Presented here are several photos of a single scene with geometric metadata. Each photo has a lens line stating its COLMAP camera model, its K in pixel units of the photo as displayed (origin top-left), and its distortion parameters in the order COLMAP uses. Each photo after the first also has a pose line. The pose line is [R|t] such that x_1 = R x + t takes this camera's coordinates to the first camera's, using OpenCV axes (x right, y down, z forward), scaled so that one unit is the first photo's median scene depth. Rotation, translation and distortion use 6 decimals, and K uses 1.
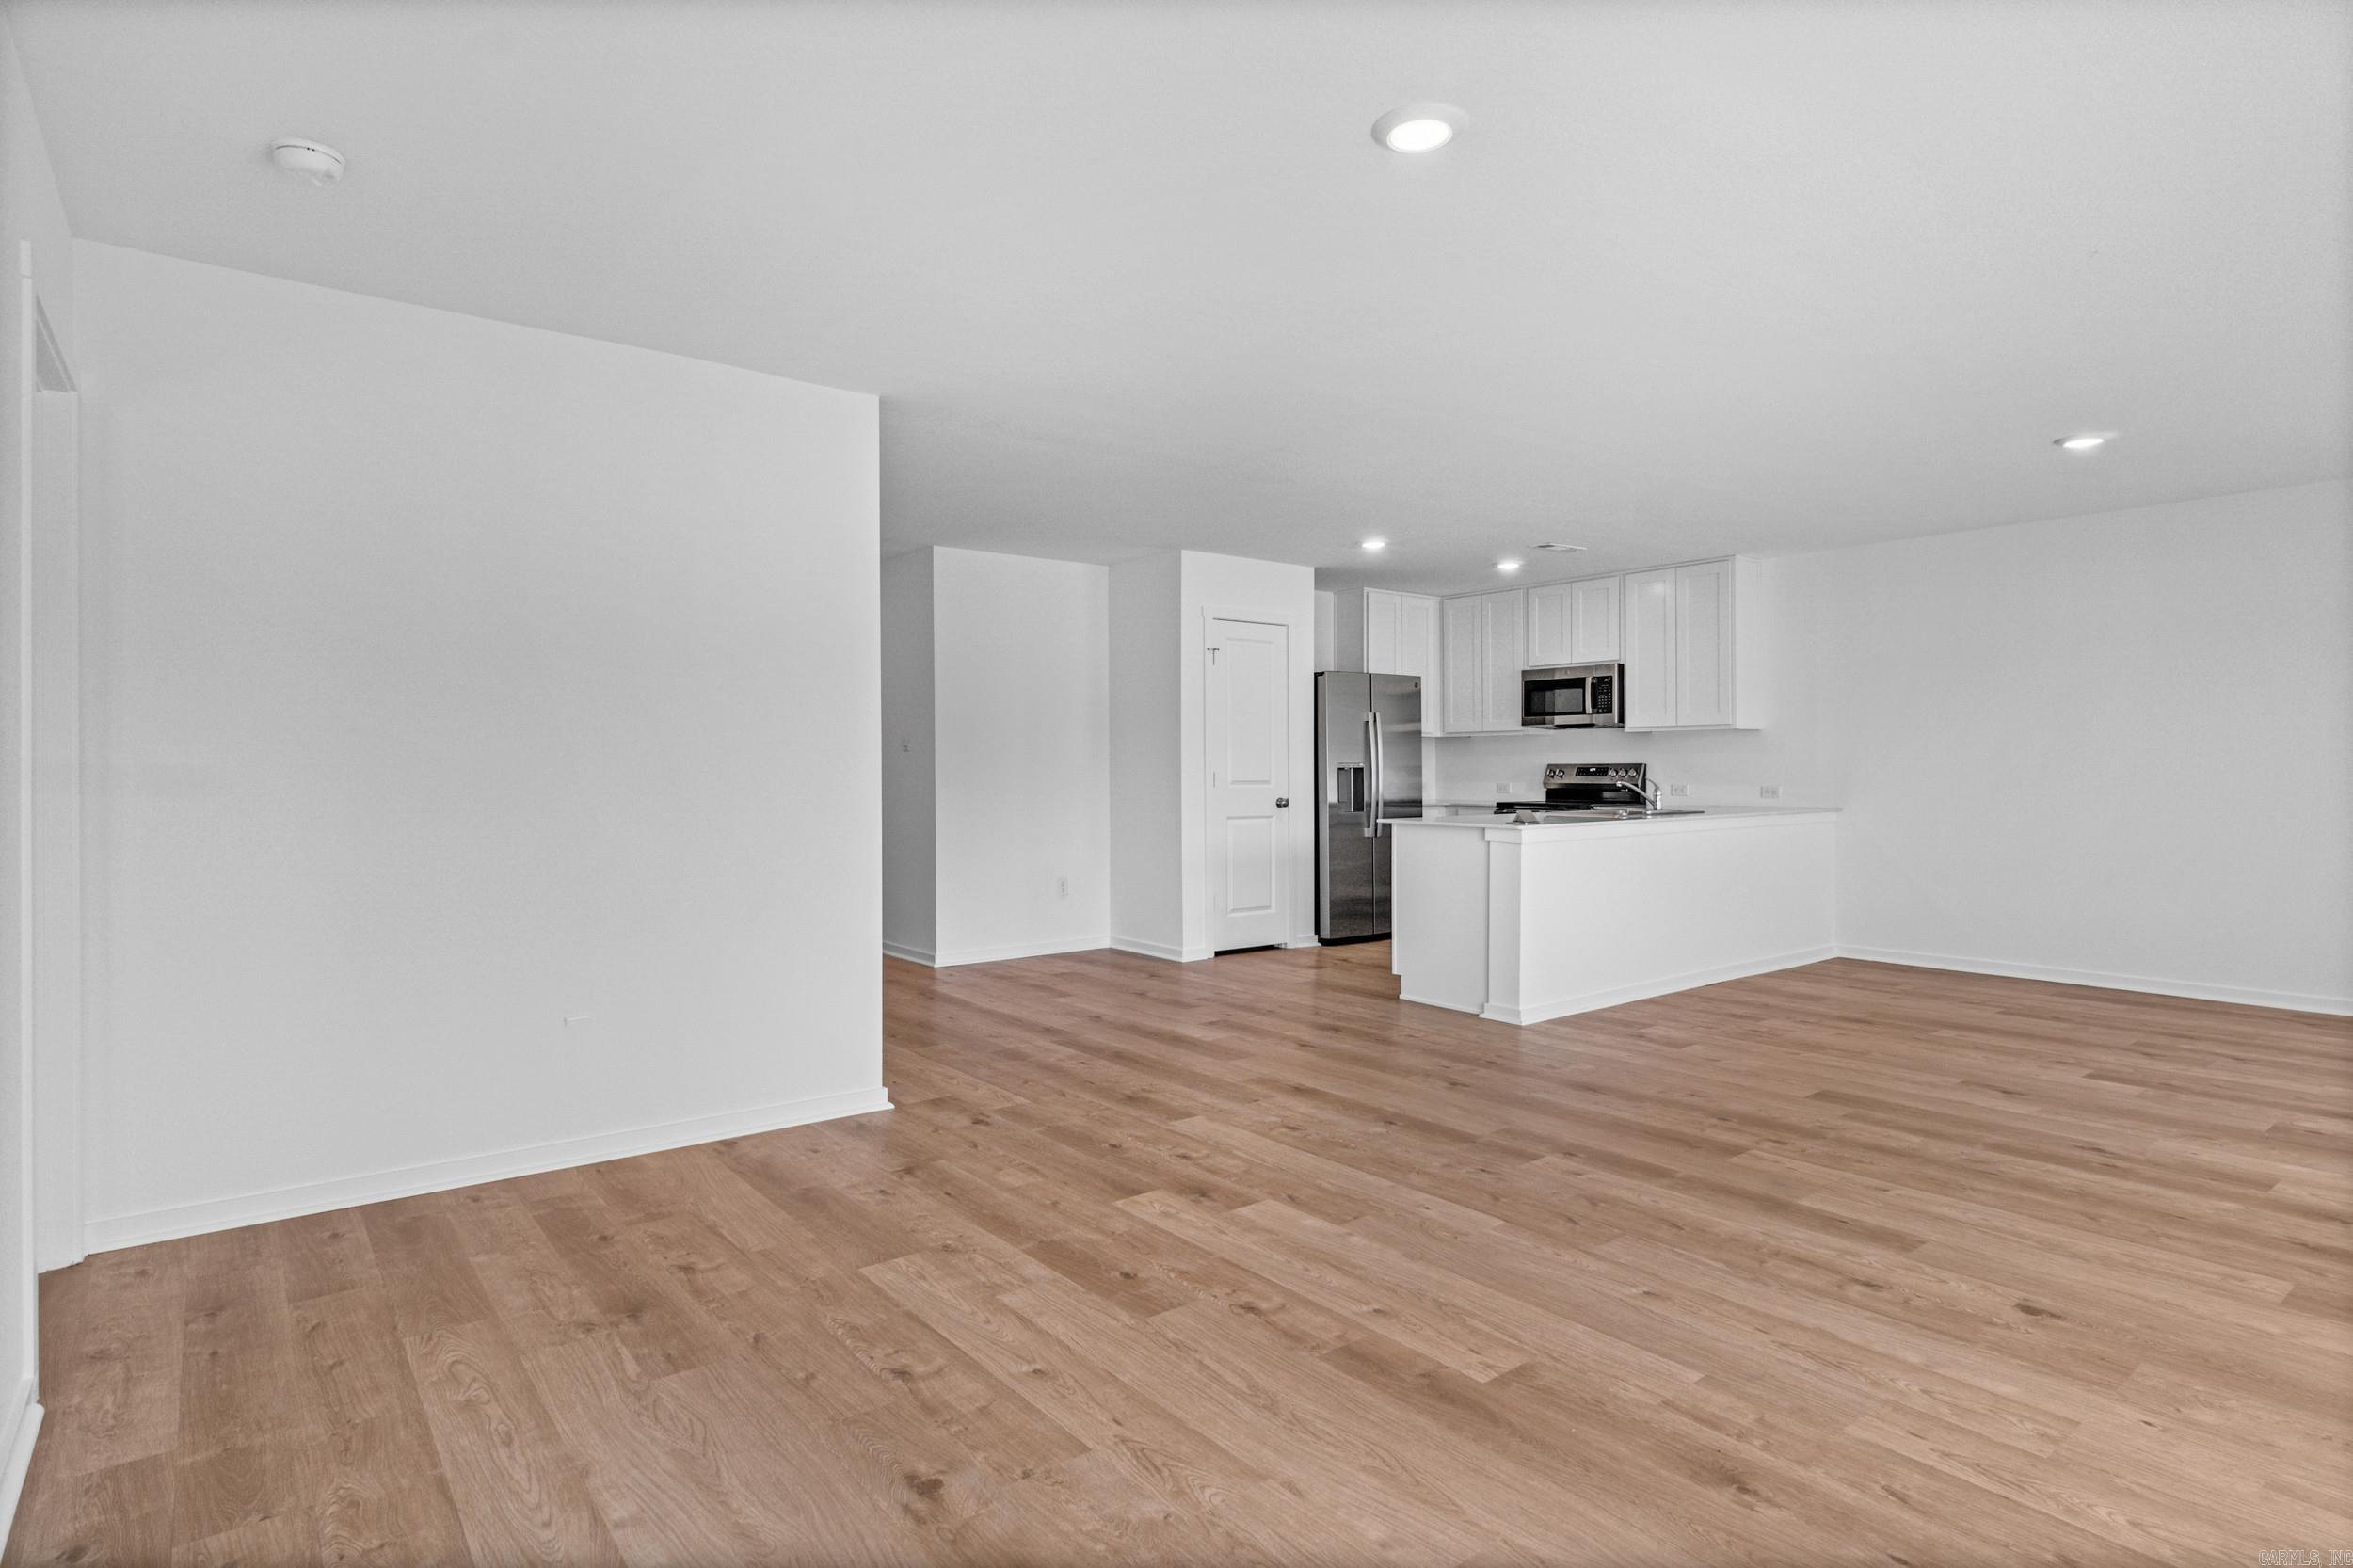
lens RADIAL K [[1205.3, 0, 1175.1], [0, 1205.3, 778.2], [0, 0, 1]] dist [-0.008801, 0.002384]
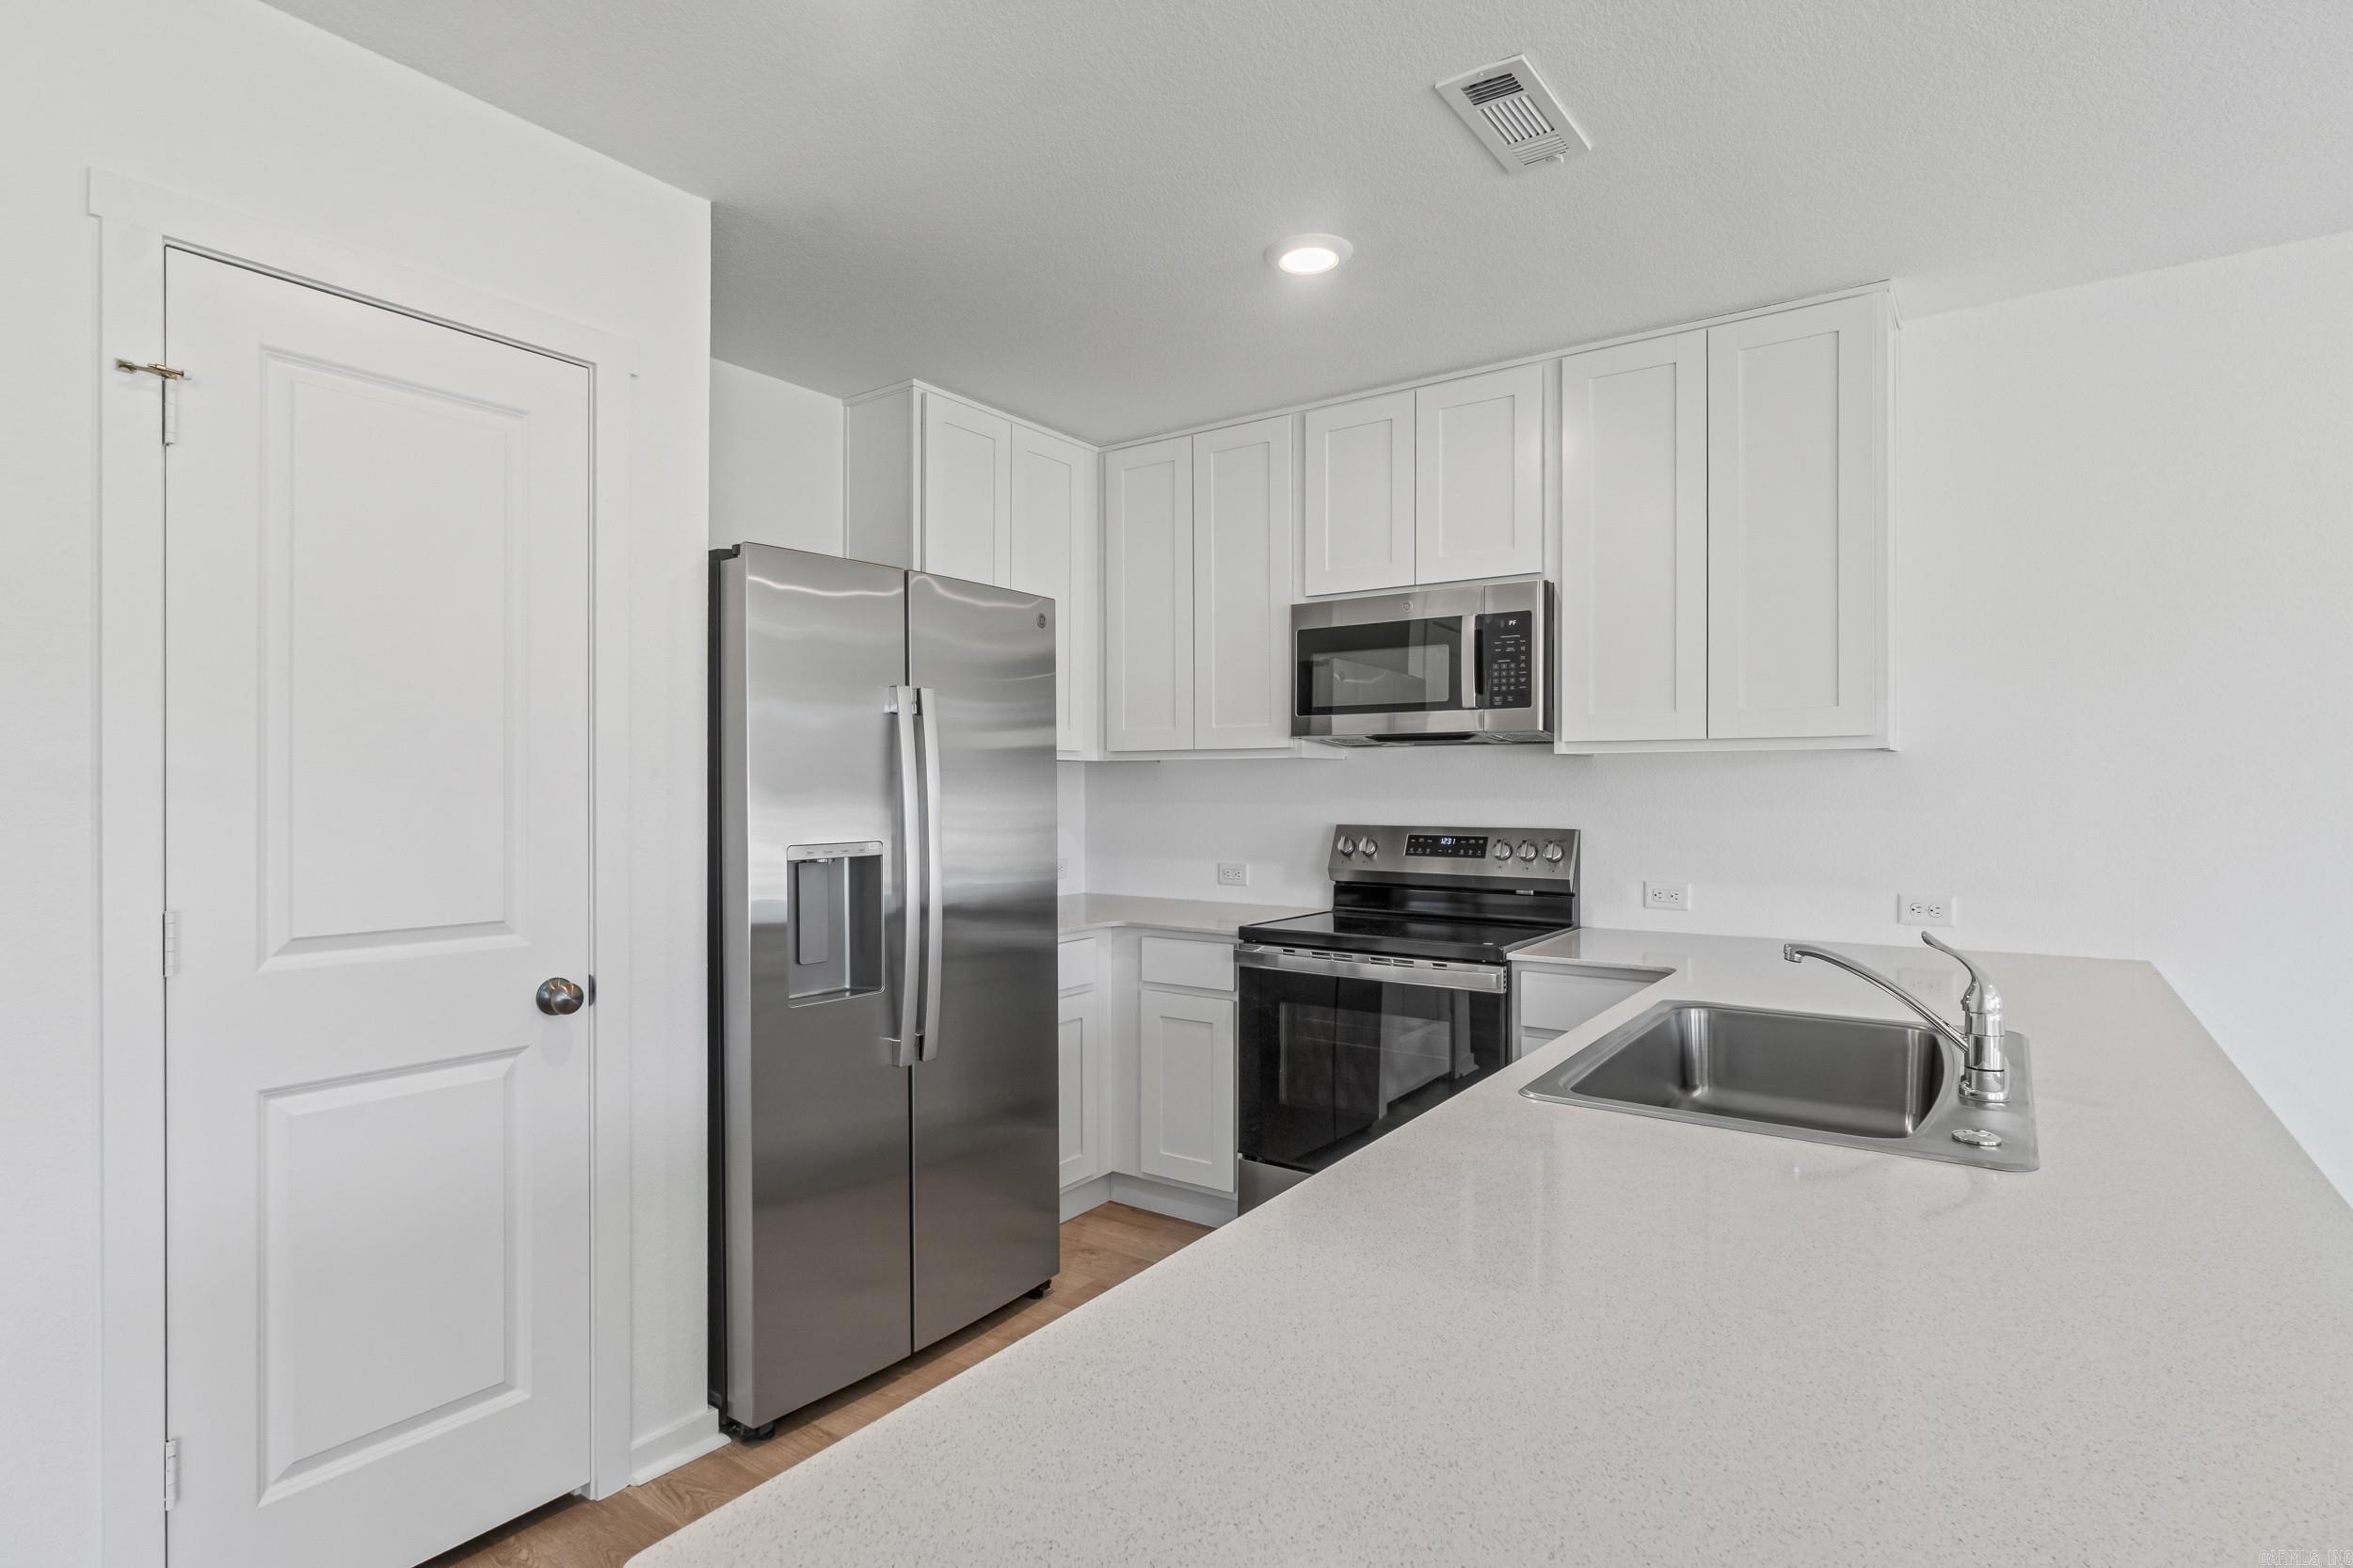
lens RADIAL K [[1205.3, 0, 1165.7], [0, 1205.3, 777.8], [0, 0, 1]] dist [-0.008801, 0.002384]
pose [[0.957379, 0.005781, 0.288776, 0.290295], [-0.001545, 0.999888, -0.014893, -0.052739], [-0.288829, 0.013812, 0.957281, 1.414472]]
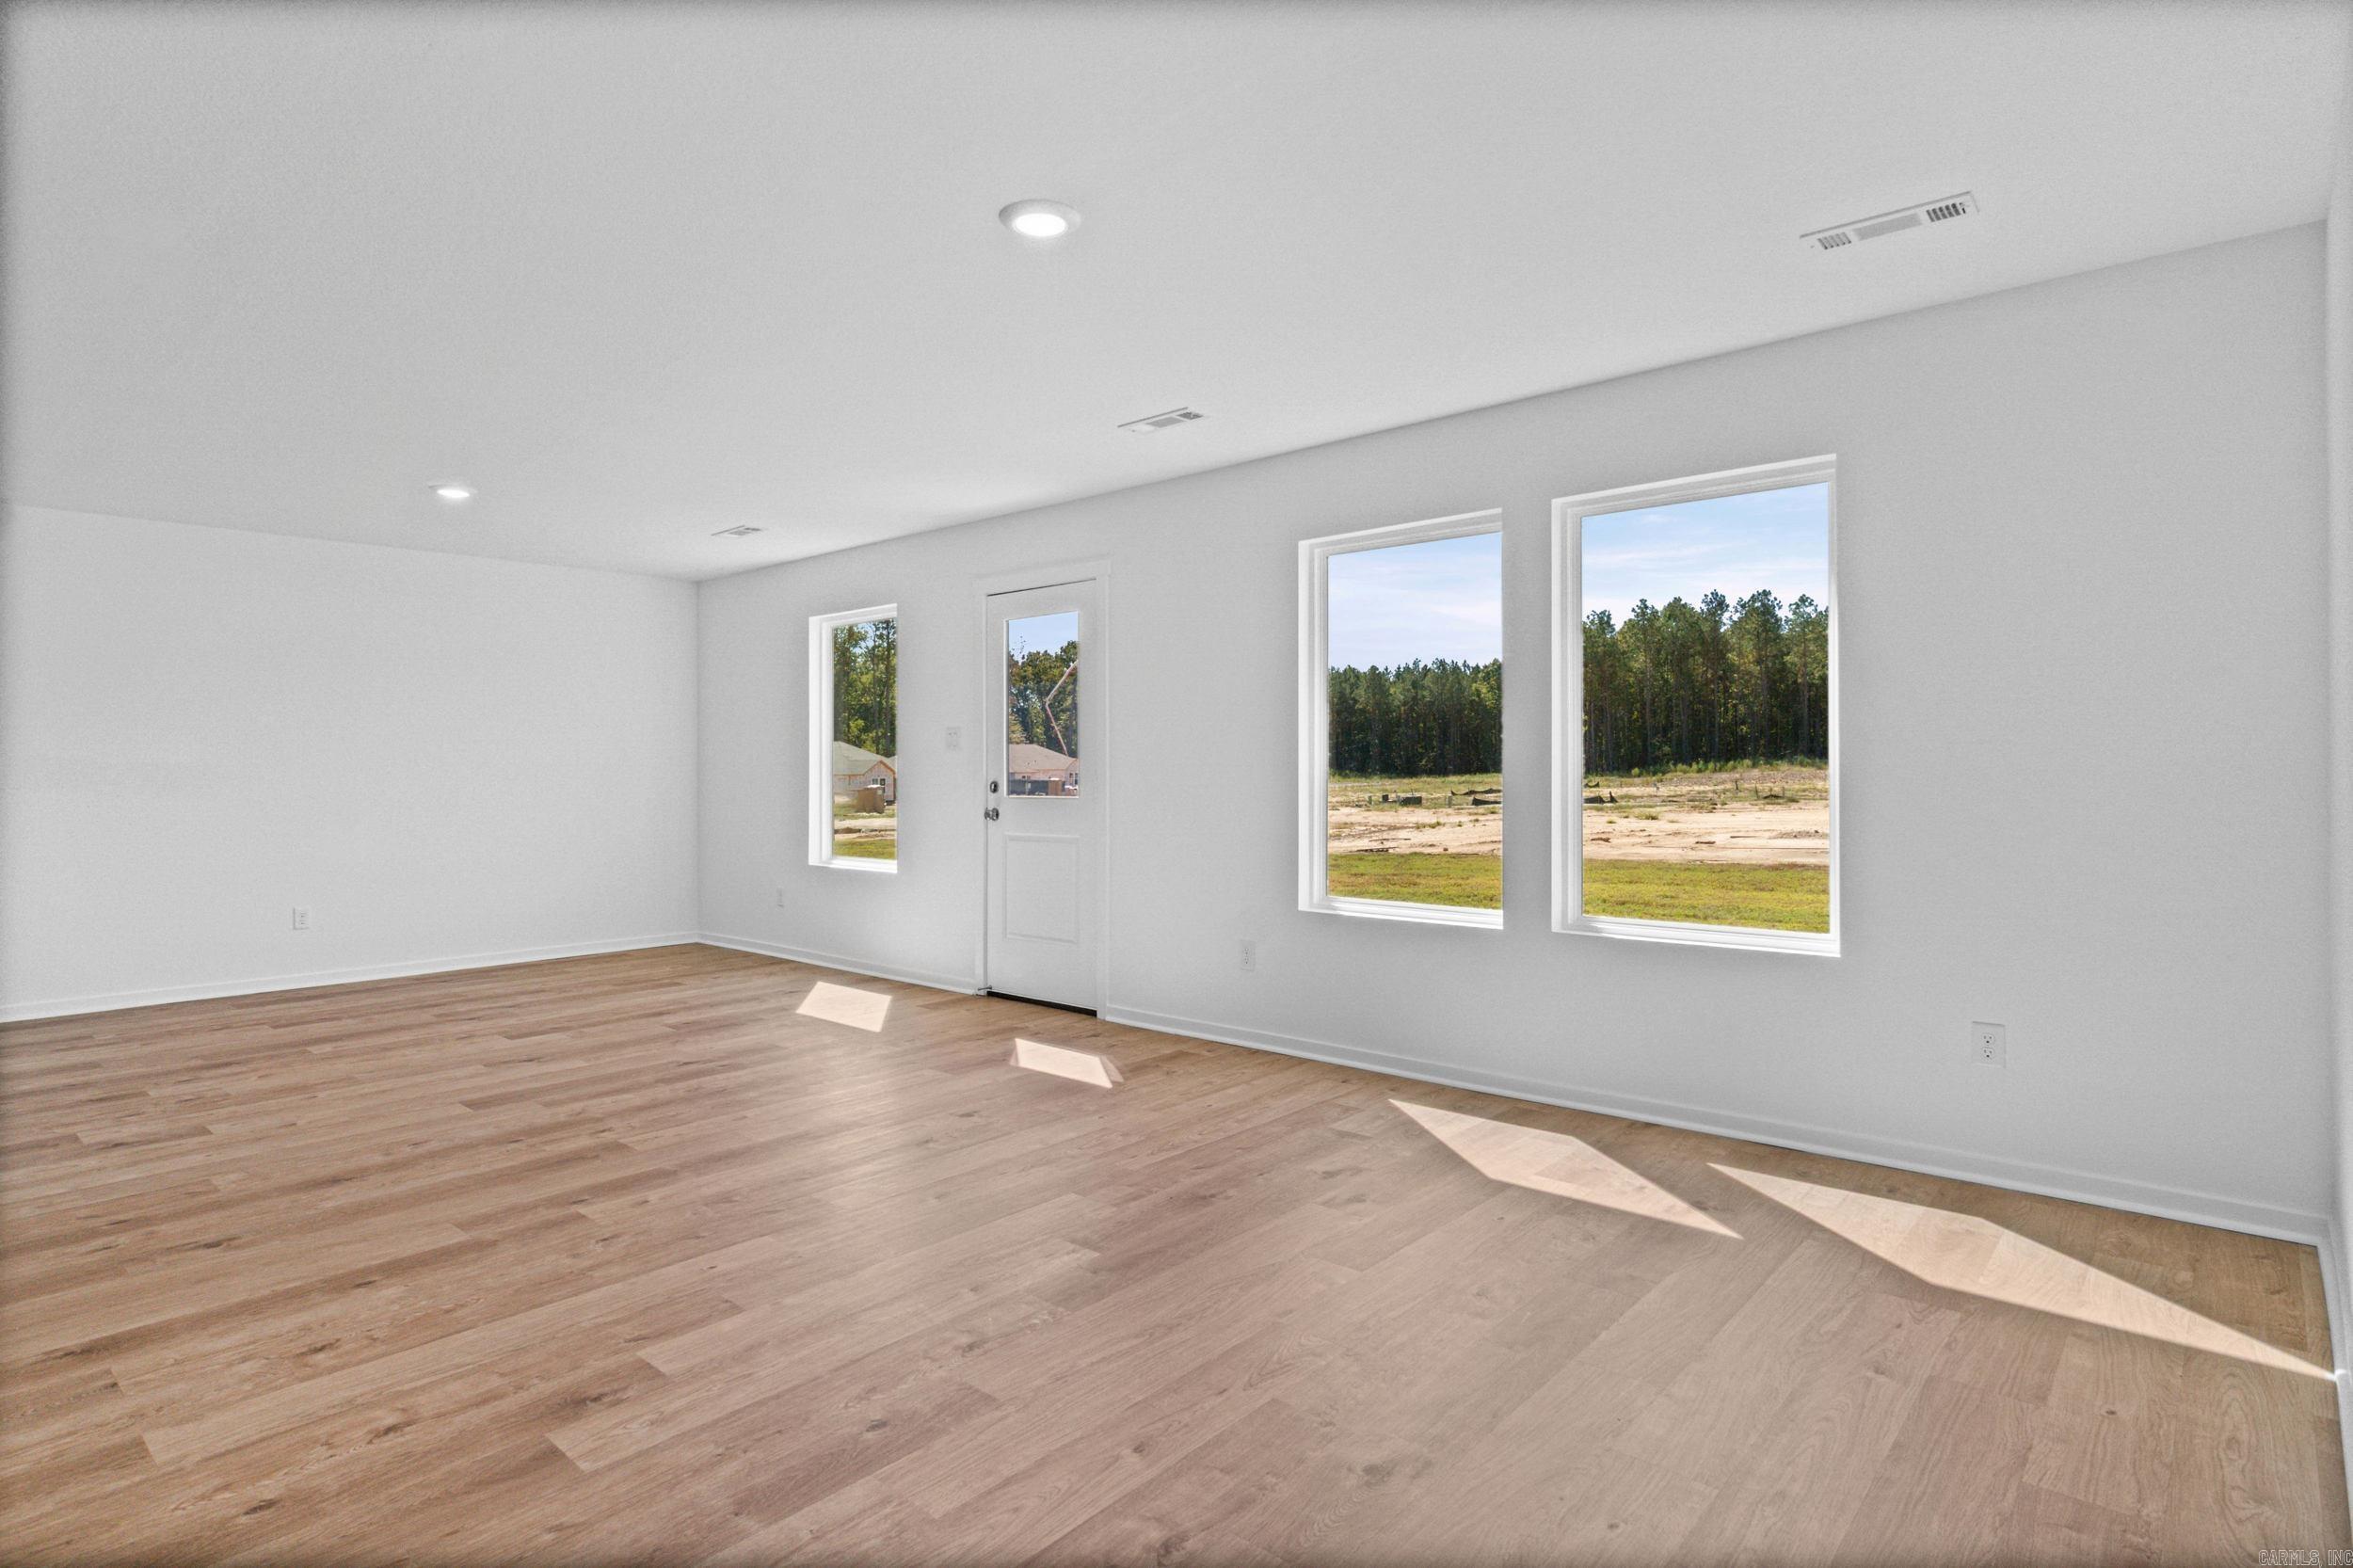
lens RADIAL K [[1205.3, 0, 1130.4], [0, 1205.3, 763.1], [0, 0, 1]] dist [-0.008801, 0.002384]
pose [[-0.151834, 0.010136, 0.988354, -0.603852], [0.016016, 0.999841, -0.007793, -0.004223], [-0.988276, 0.014646, -0.151973, 0.687084]]
